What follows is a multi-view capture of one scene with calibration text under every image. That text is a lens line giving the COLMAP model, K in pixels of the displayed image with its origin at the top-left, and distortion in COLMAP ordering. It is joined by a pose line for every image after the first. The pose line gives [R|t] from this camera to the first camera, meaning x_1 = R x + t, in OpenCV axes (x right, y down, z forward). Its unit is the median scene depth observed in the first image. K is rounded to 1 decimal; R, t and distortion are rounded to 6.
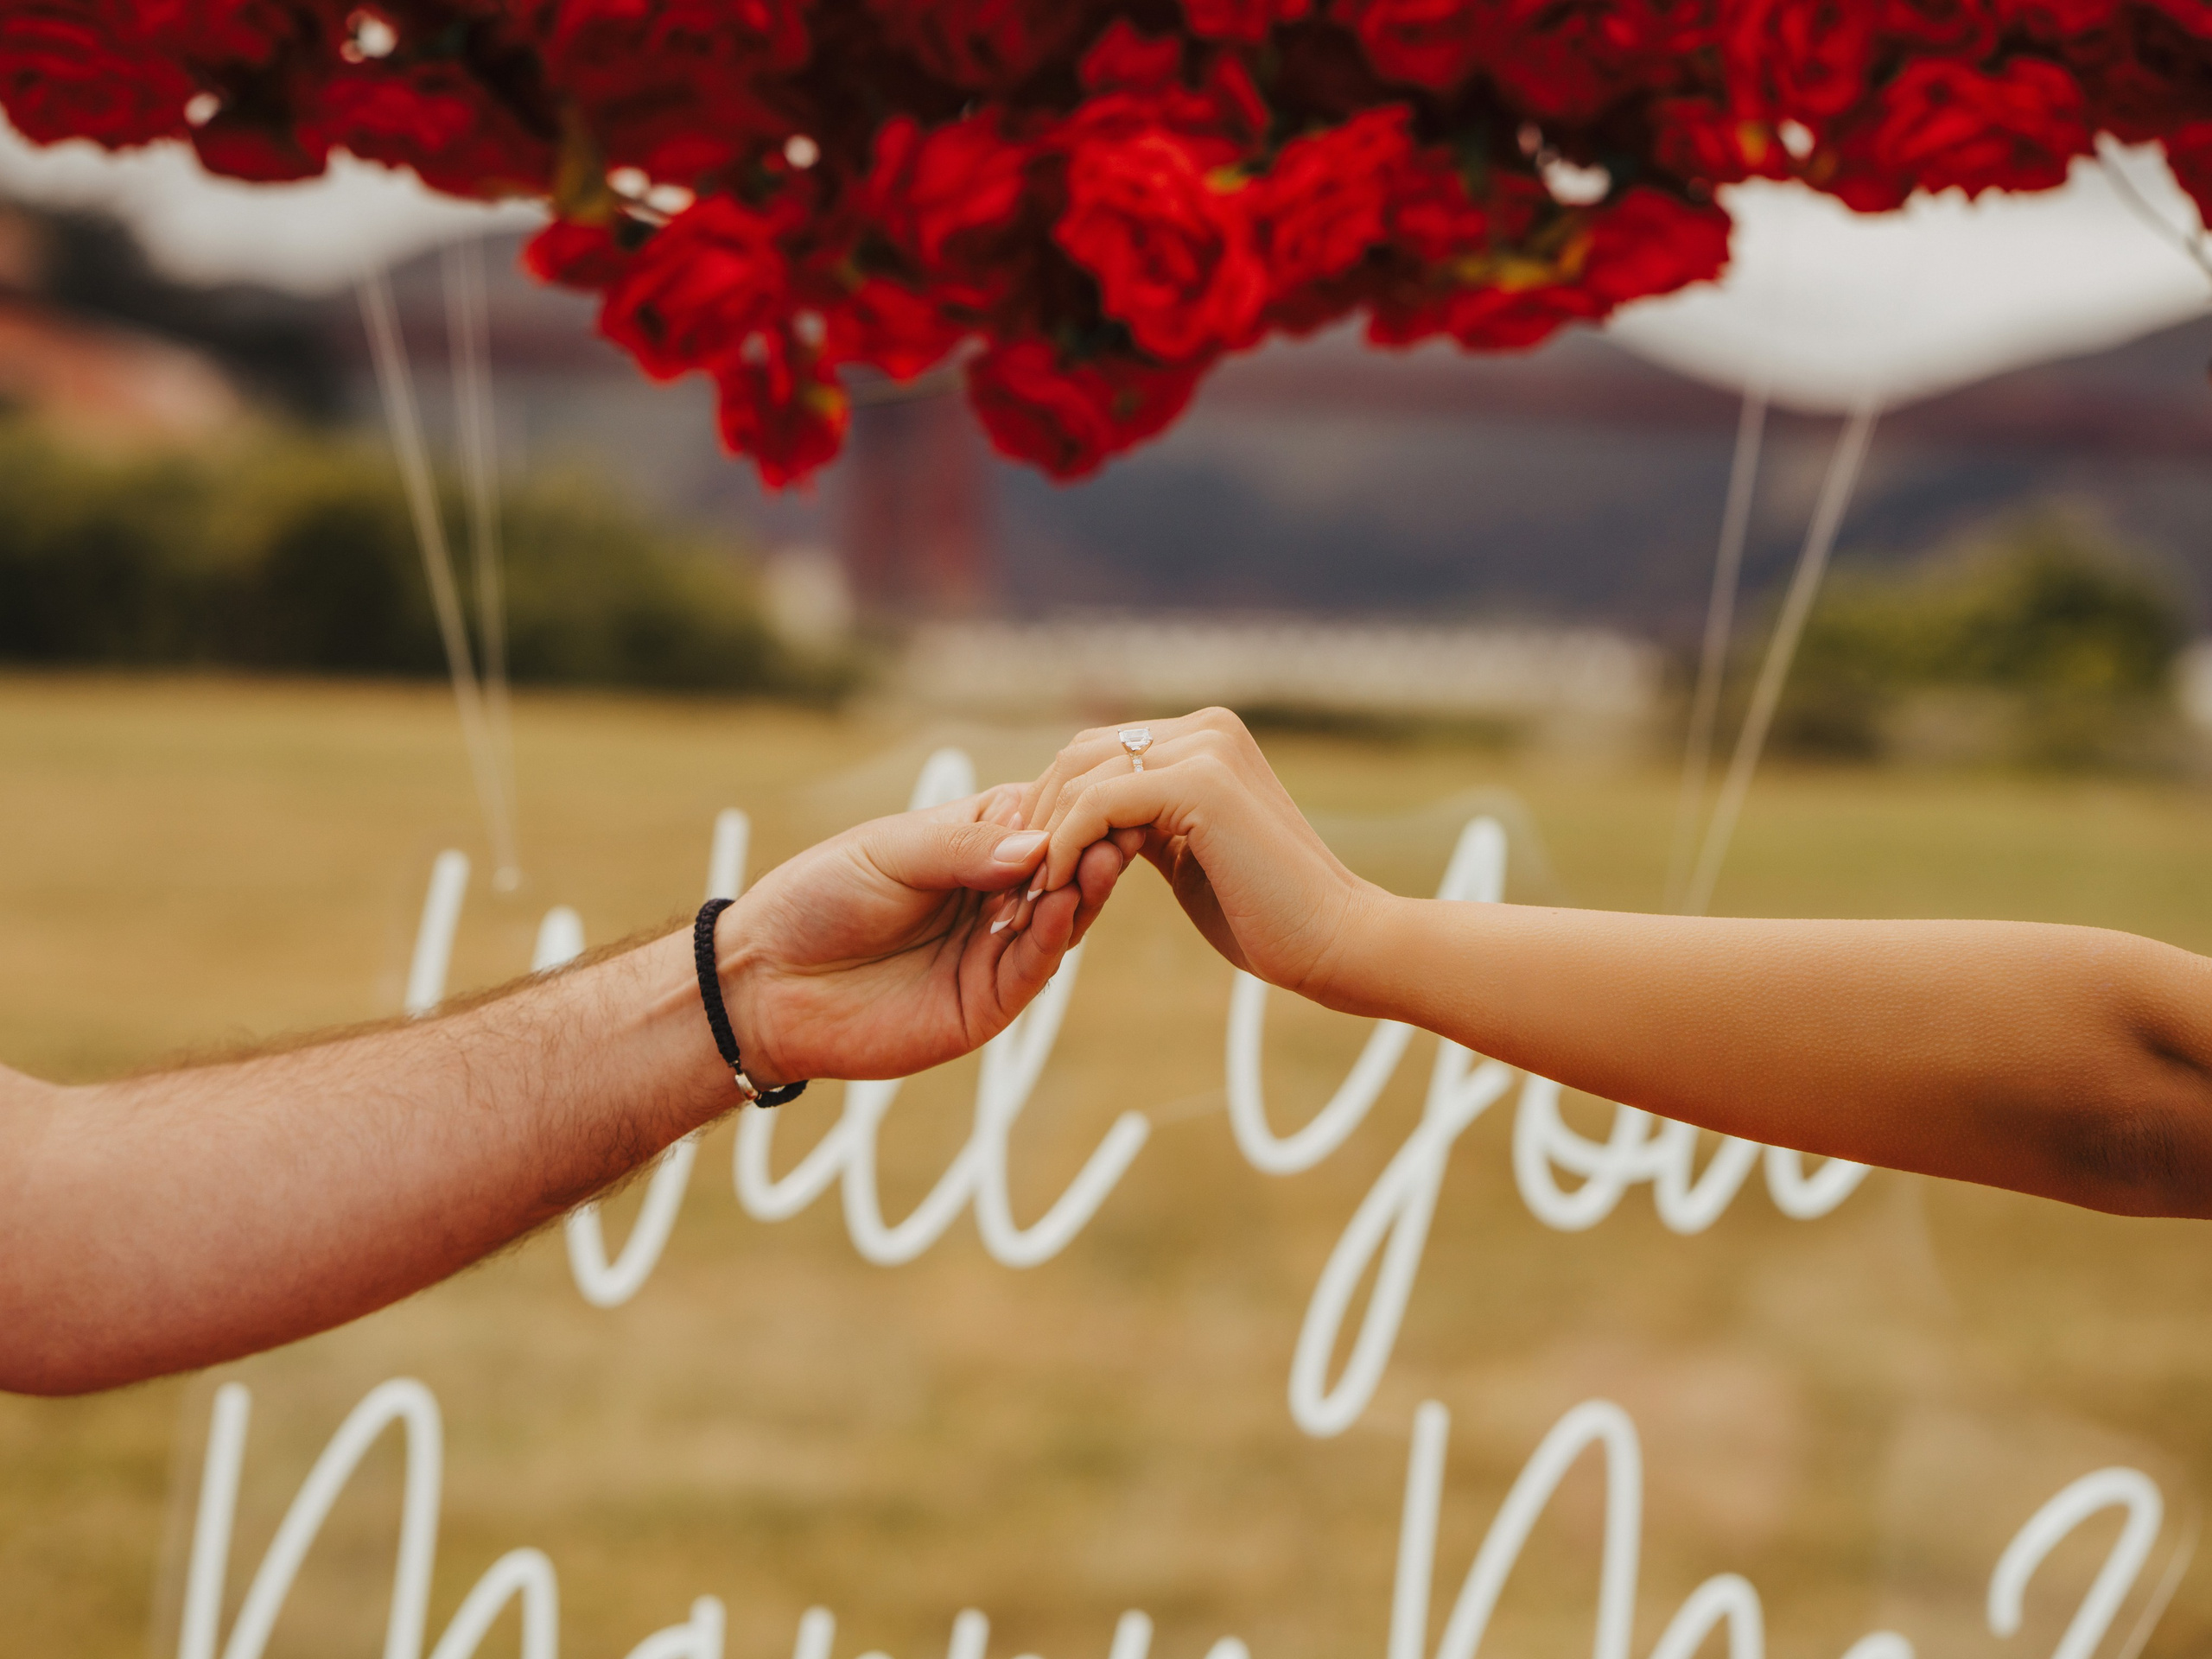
lens RADIAL K [[6171.8, 0, 1097.8], [0, 6171.8, 830.6], [0, 0, 1]] dist [0.658691, 0.000000]
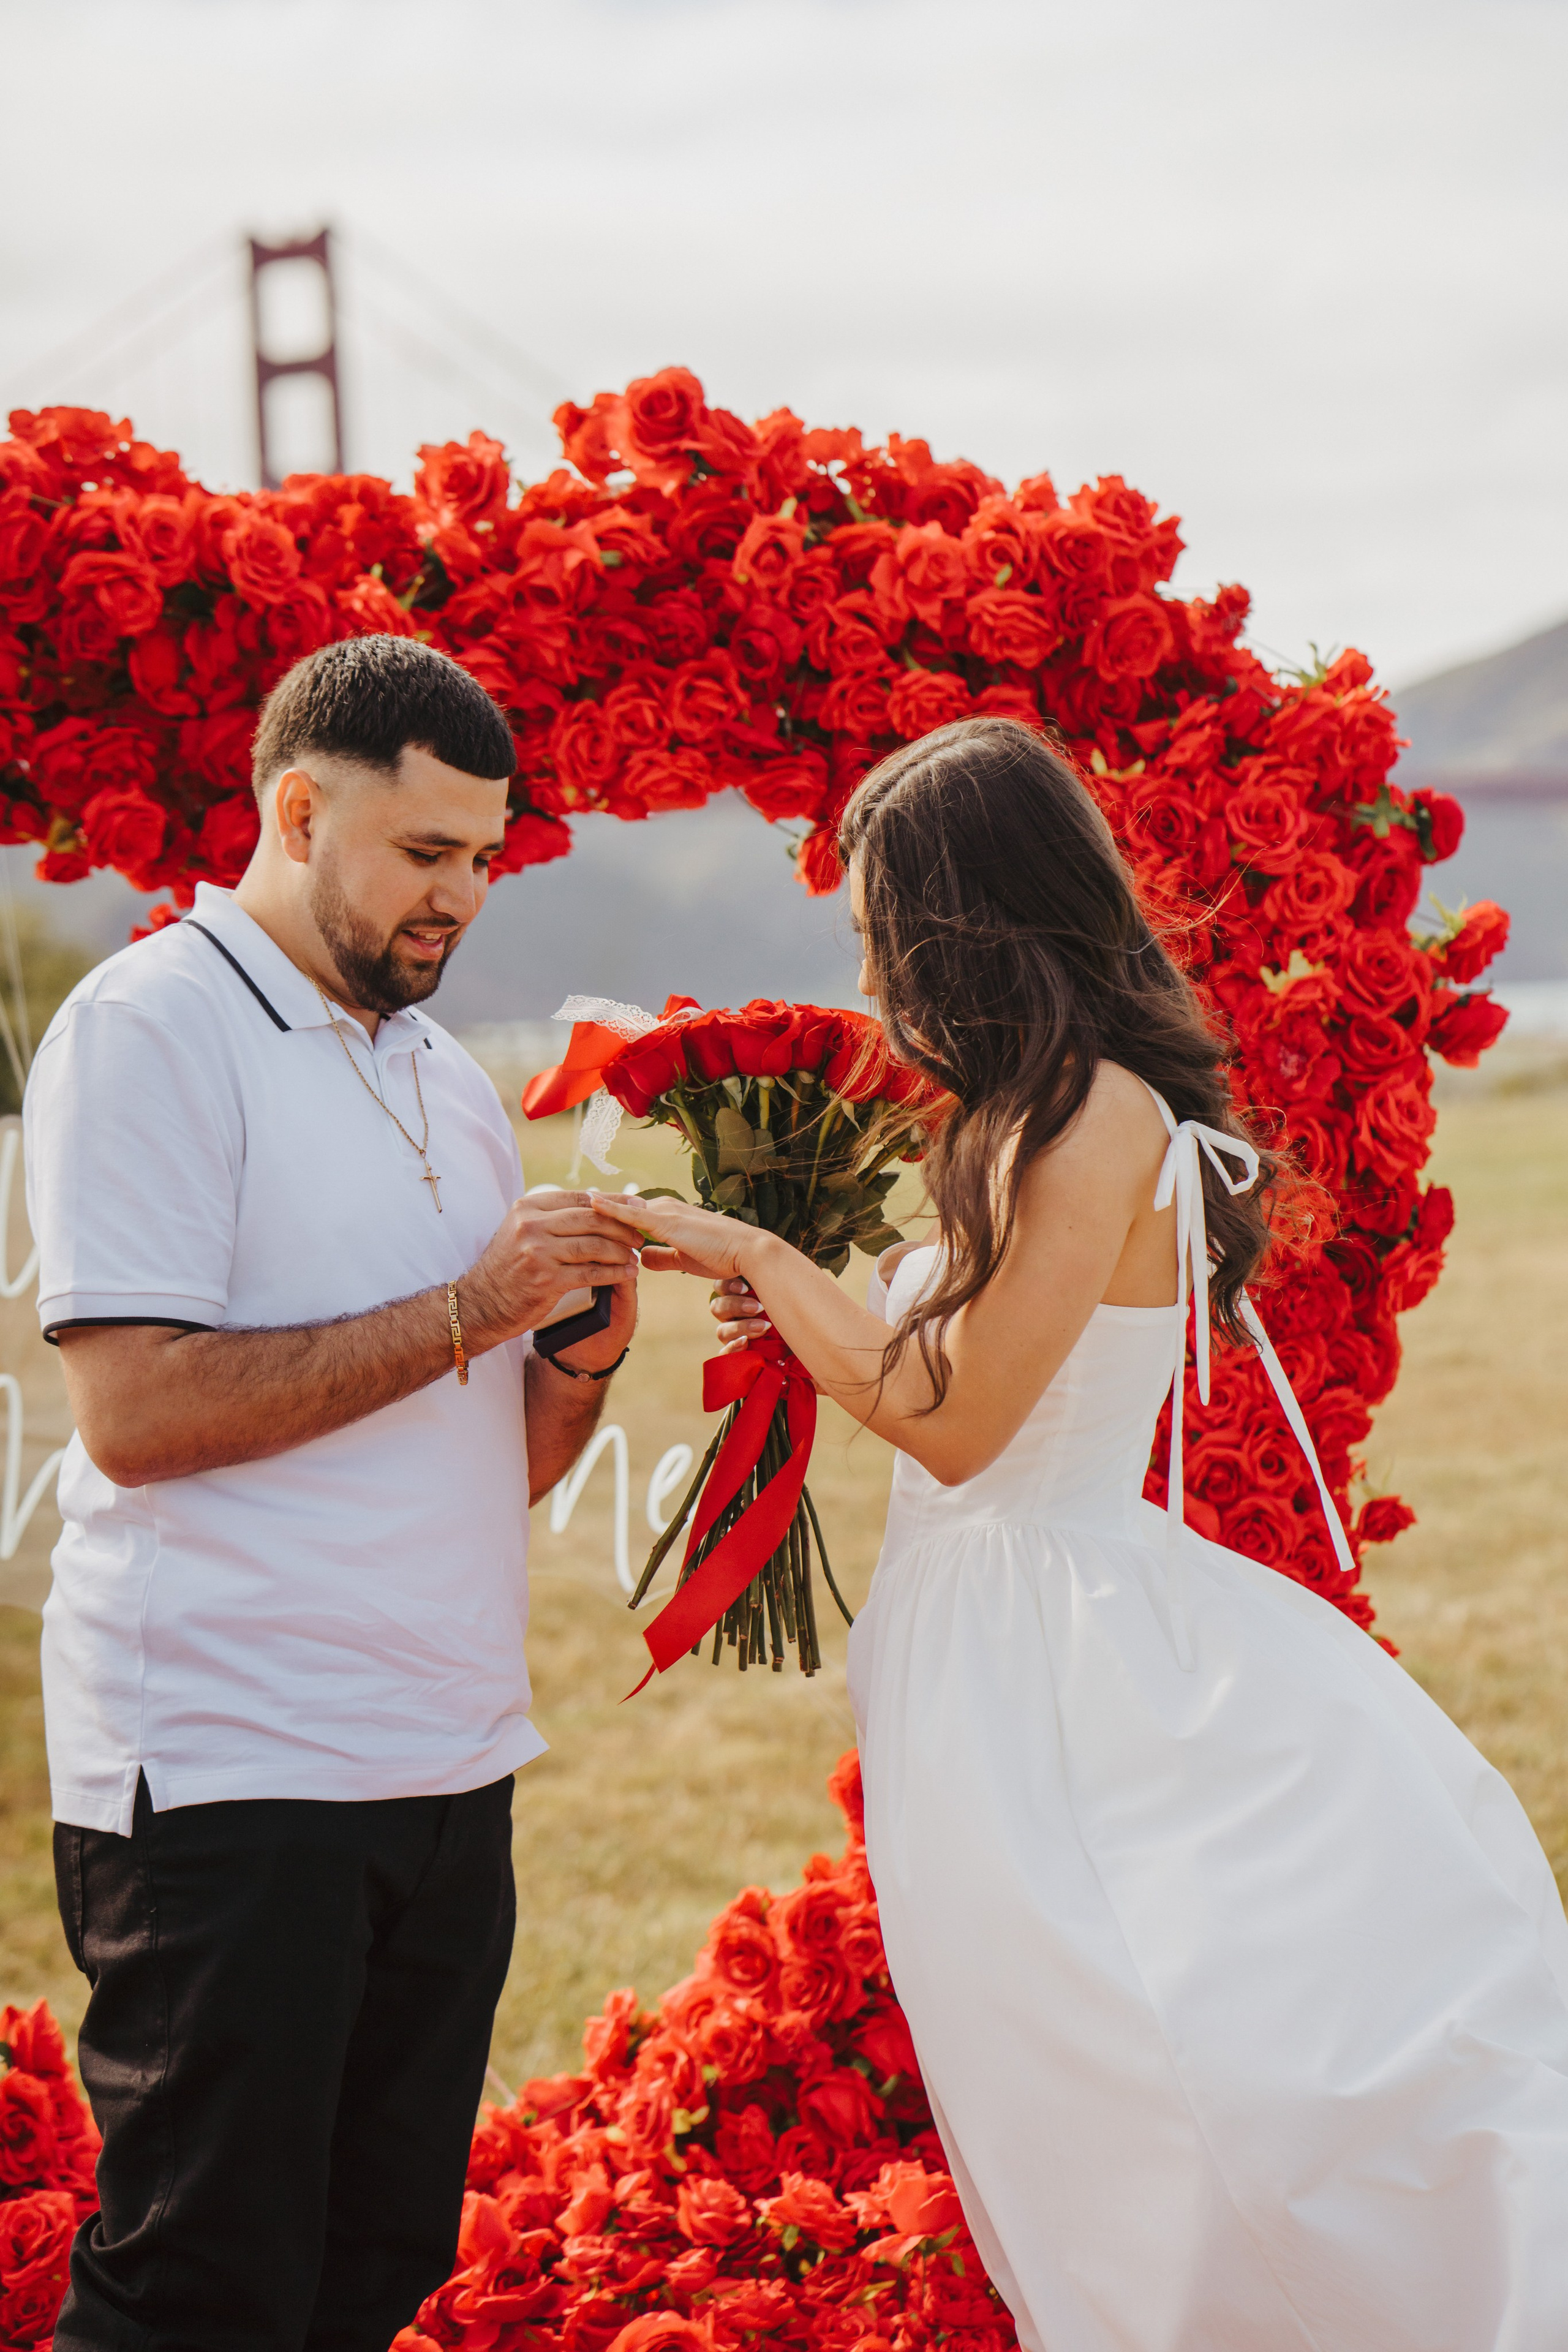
lens RADIAL K [[5680.6, 0, 831.6], [0, 5680.6, 1193.5], [0, 0, 1]] dist [0.499191, 0.000000]
pose [[0.995823, -0.068939, 0.059870, 0.063938], [0.068884, 0.997620, 0.002987, 0.037054], [-0.059934, 0.001149, 0.998202, -1.096156]]
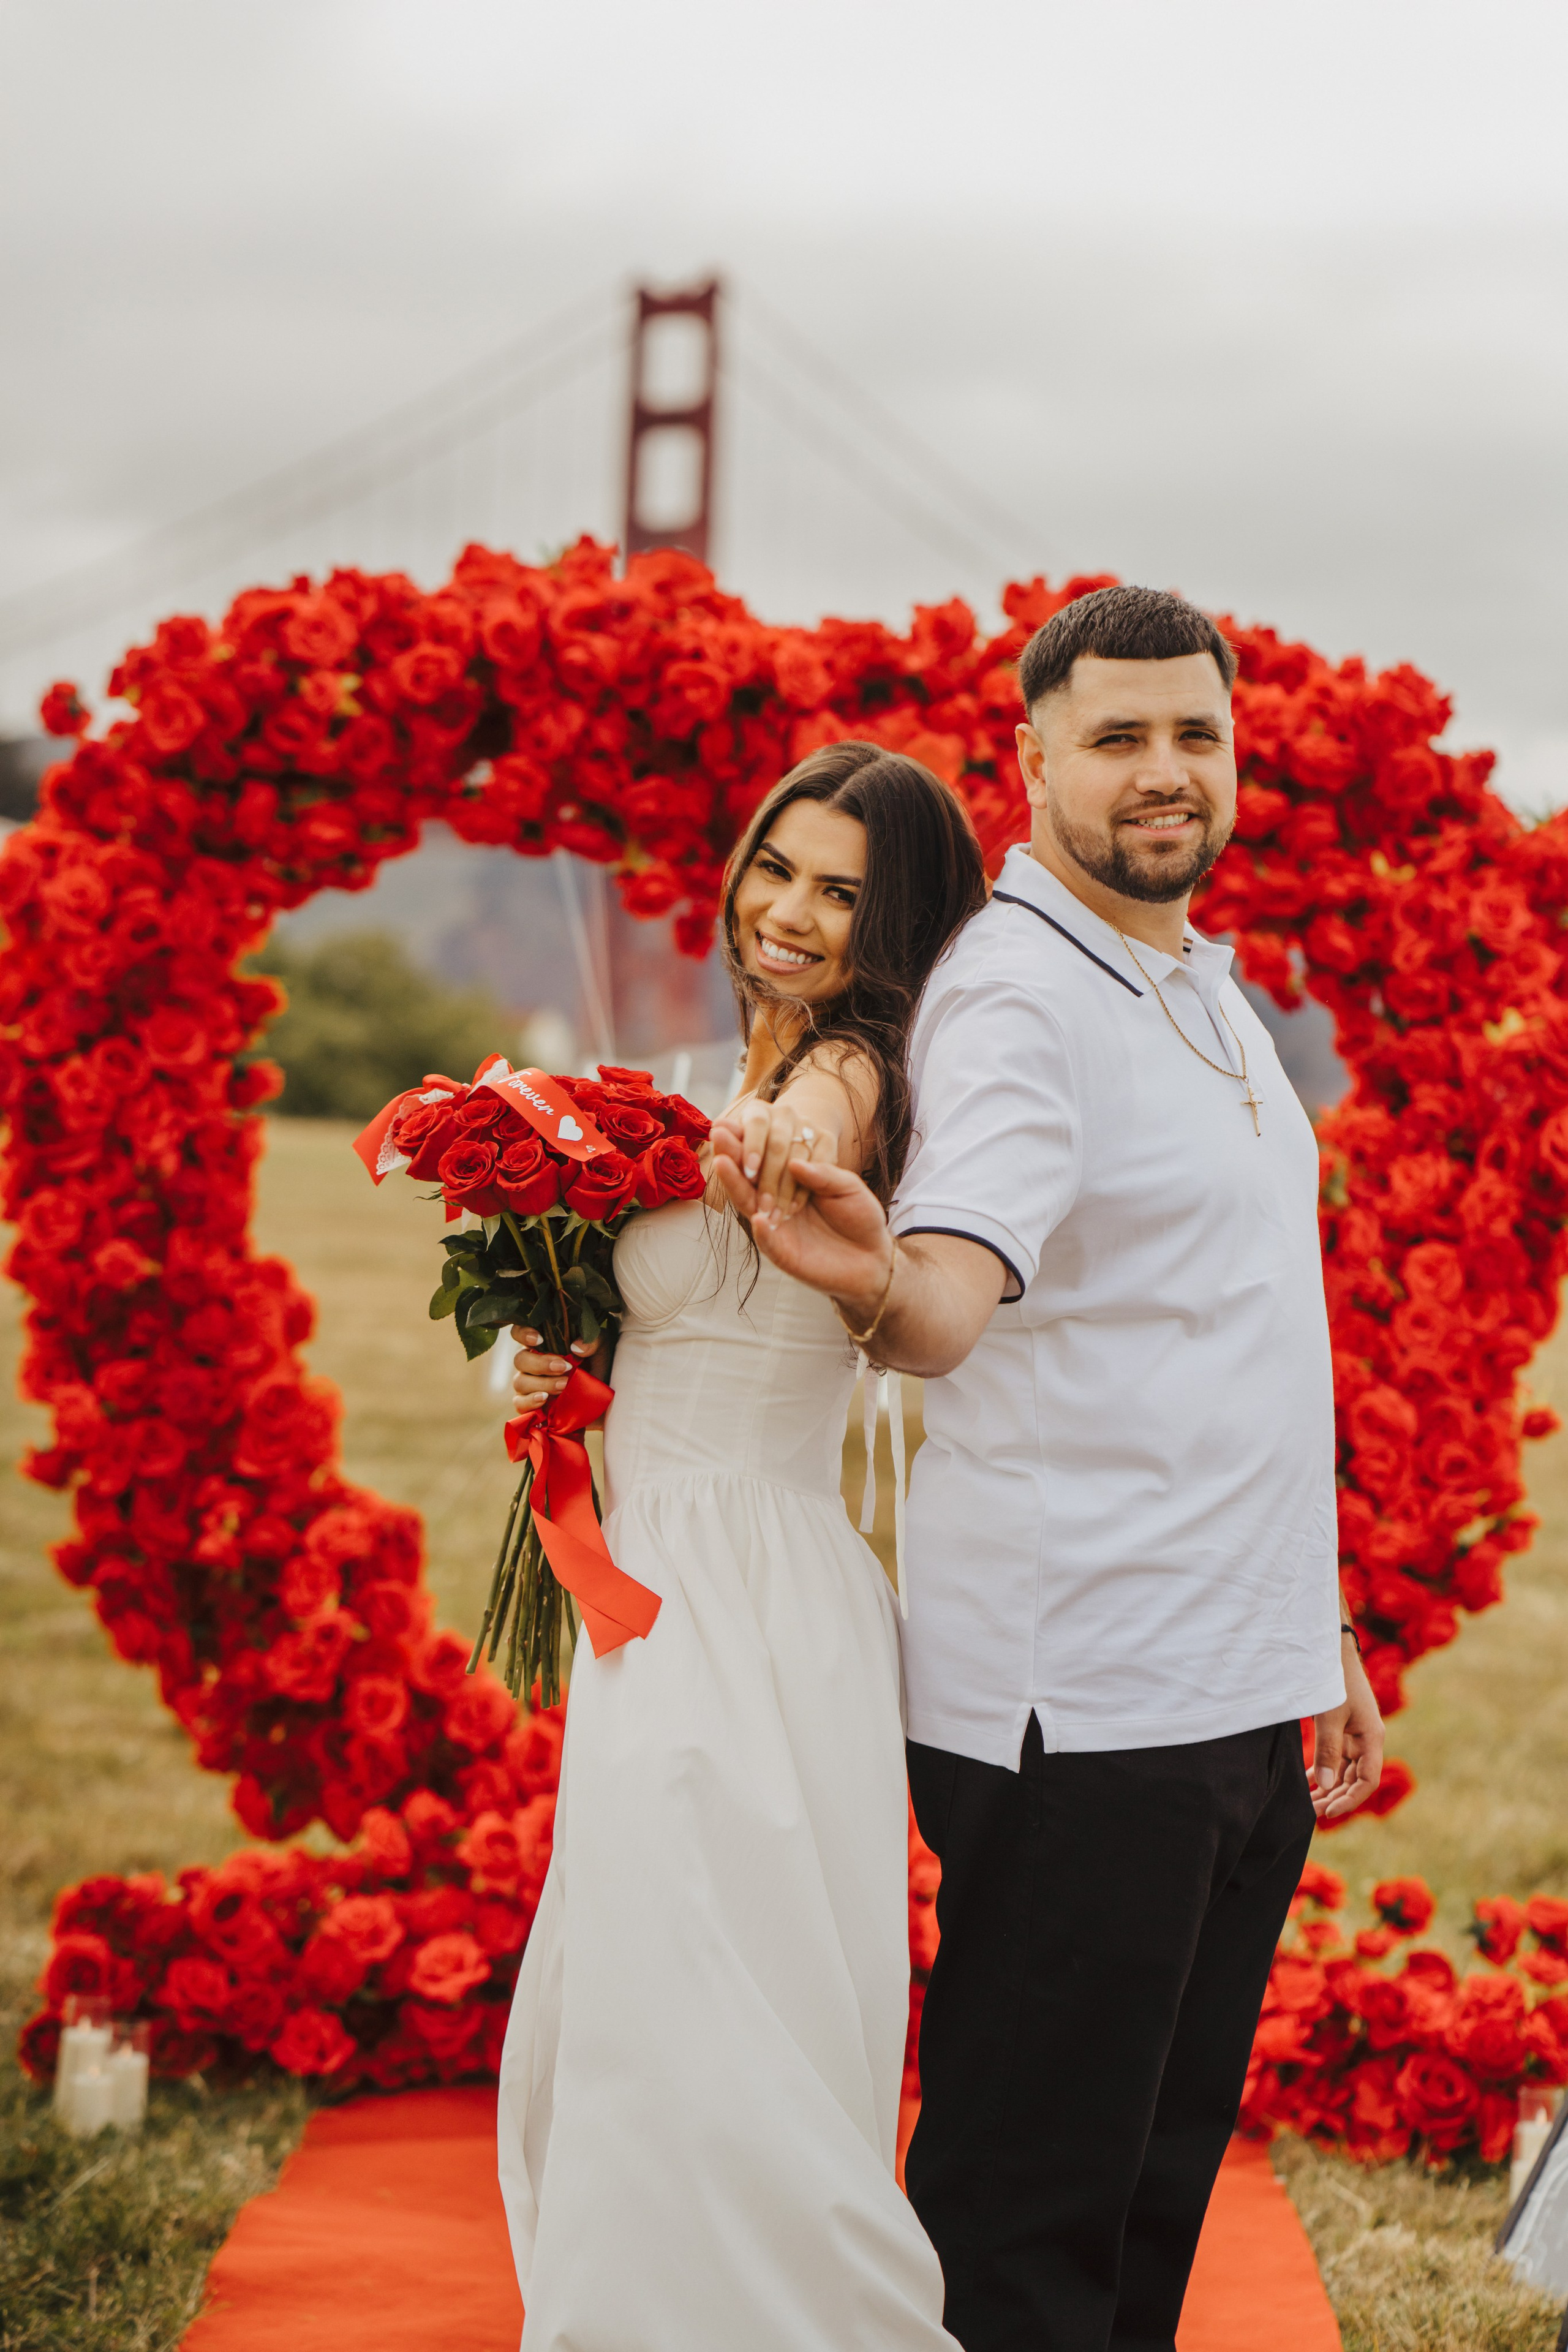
lens RADIAL K [[5772.2, 0, 789.2], [0, 5772.2, 1182.7], [0, 0, 1]] dist [0.533103, 0.000000]
pose [[0.999788, 0.020544, 0.000993, -0.003380], [-0.020527, 0.999686, -0.014393, 0.104227], [-0.001288, 0.014370, 0.999896, -1.985415]]
